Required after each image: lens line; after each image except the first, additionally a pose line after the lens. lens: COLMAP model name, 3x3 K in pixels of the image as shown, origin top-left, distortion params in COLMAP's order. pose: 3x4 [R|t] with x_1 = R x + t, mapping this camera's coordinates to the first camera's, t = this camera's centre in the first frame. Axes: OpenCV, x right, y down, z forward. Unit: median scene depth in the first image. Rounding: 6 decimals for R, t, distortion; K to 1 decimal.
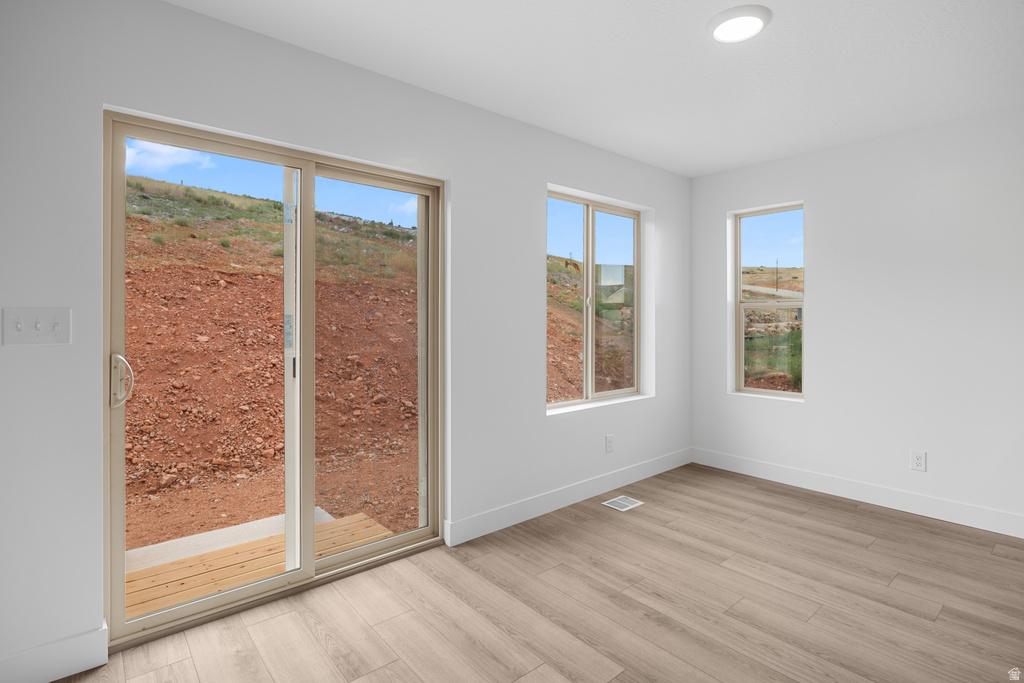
lens RADIAL K [[503.3, 0, 512.1], [0, 503.3, 333.6], [0, 0, 1]] dist [-0.000526, -0.000224]
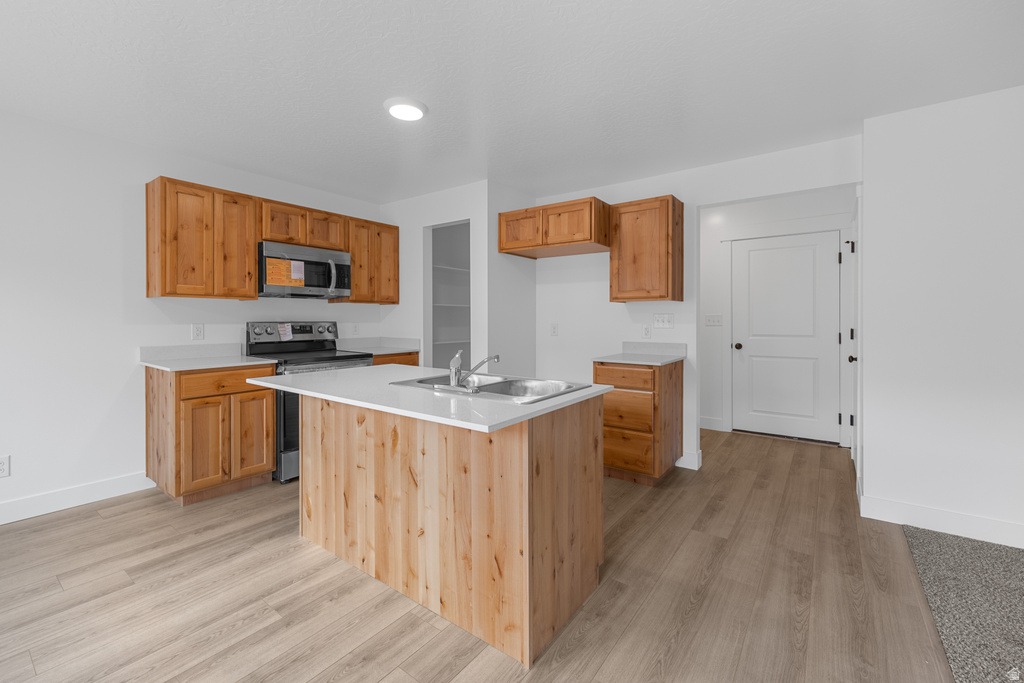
lens RADIAL K [[433.5, 0, 512.2], [0, 433.5, 321.5], [0, 0, 1]] dist [0.000274, 0.000226]
pose [[-0.231203, -0.000918, 0.972905, -0.278919], [0.020179, 0.999780, 0.005739, -0.008125], [-0.972696, 0.020959, -0.231133, 0.339331]]
